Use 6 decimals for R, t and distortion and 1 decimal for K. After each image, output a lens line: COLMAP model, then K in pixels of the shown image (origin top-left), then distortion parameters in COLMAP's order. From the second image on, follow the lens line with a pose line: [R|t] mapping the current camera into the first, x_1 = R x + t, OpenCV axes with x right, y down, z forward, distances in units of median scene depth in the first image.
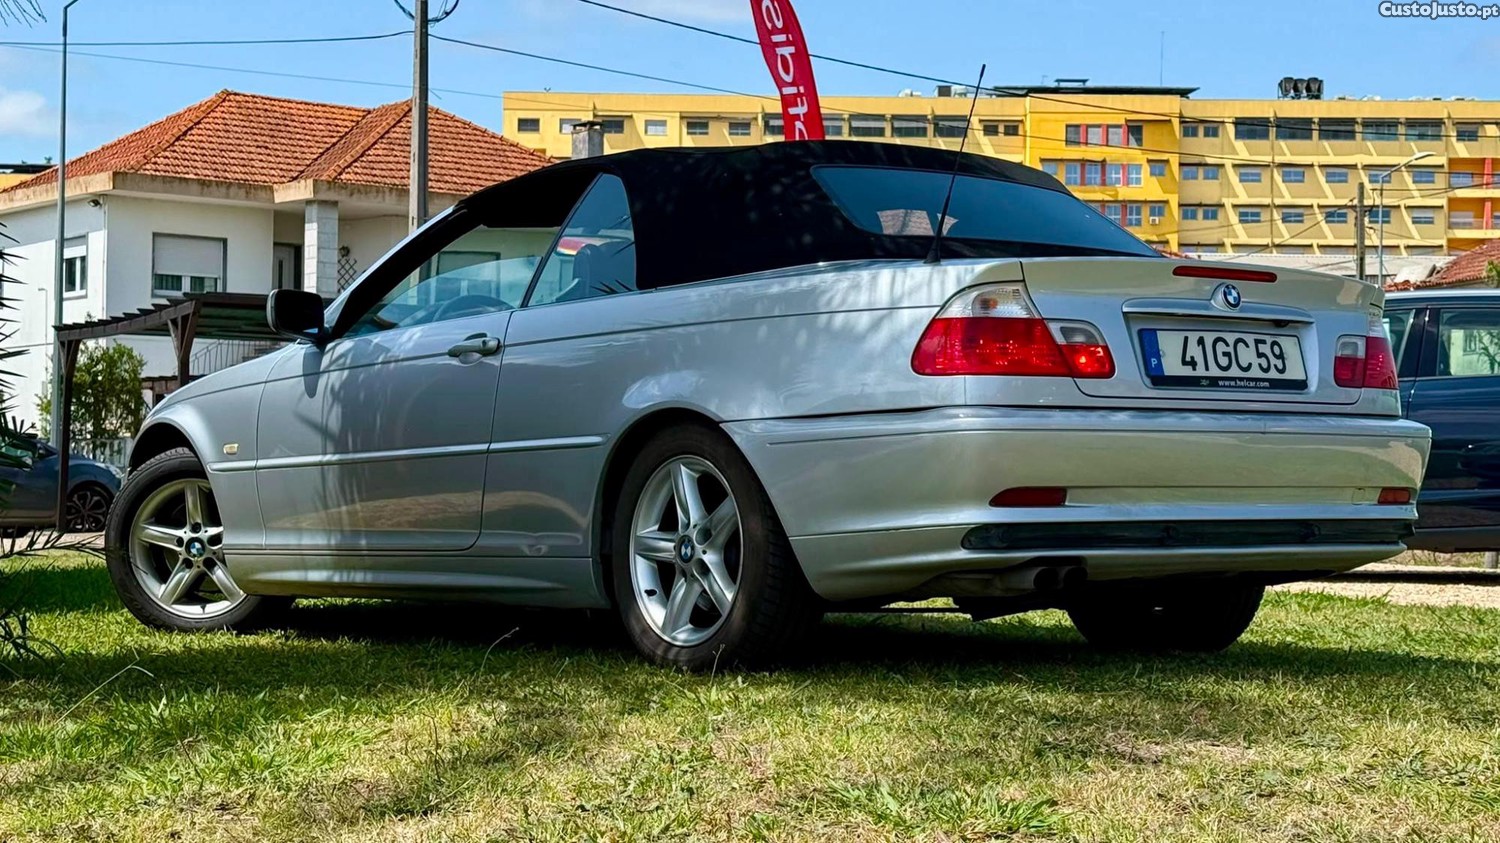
lens RADIAL K [[2438.9, 0, 766.0], [0, 2438.9, 389.2], [0, 0, 1]] dist [0.087259, 0.002443]
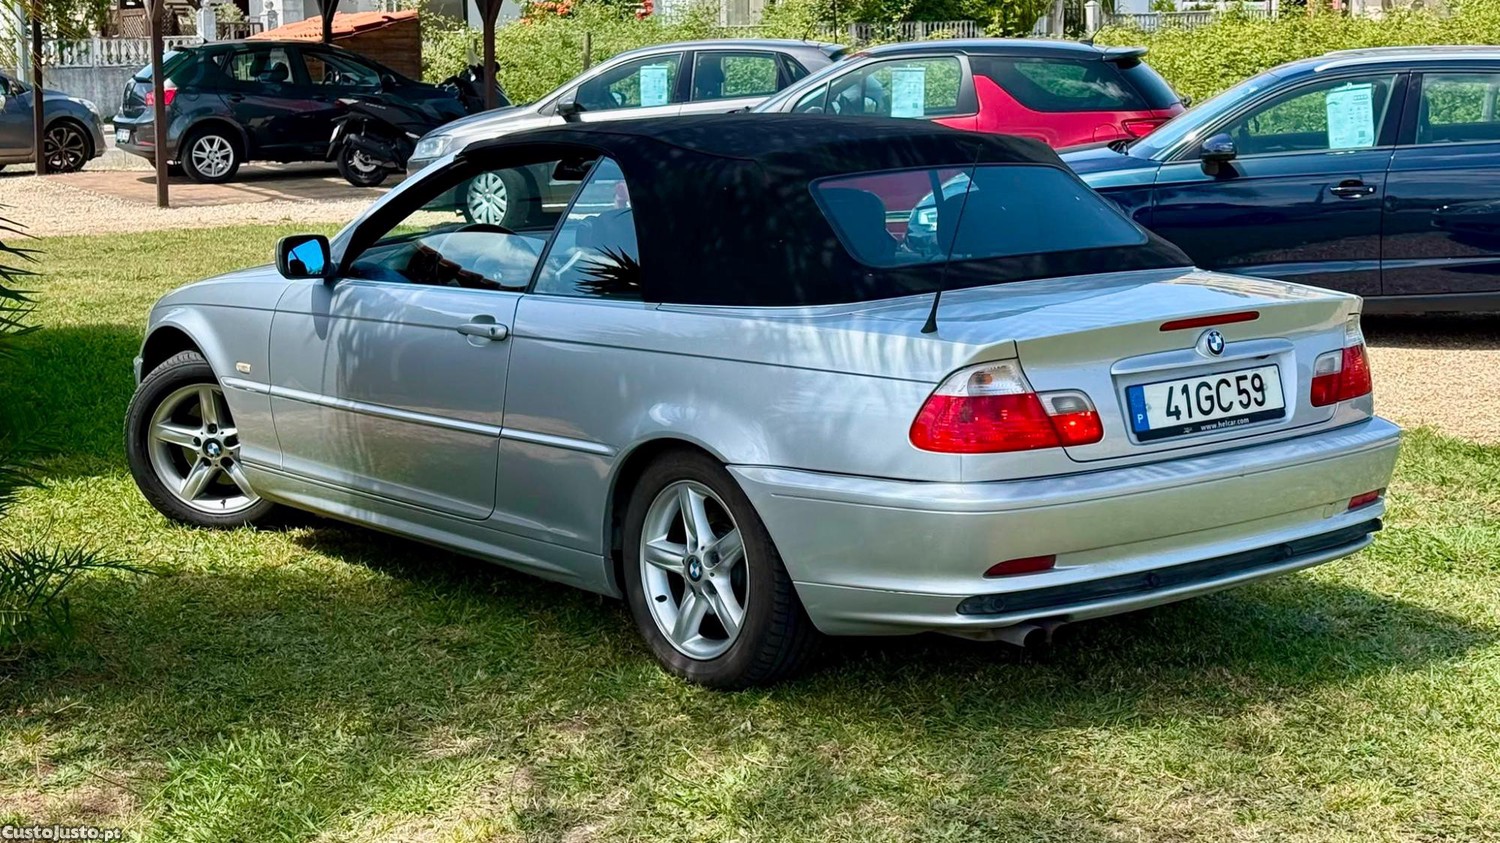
lens RADIAL K [[2438.9, 0, 766.0], [0, 2438.9, 389.2], [0, 0, 1]] dist [0.087259, 0.002443]
pose [[0.999875, -0.012233, 0.009998, -0.011025], [0.010134, 0.982081, 0.188188, -0.201352], [-0.012121, -0.188063, 0.982082, -0.023523]]
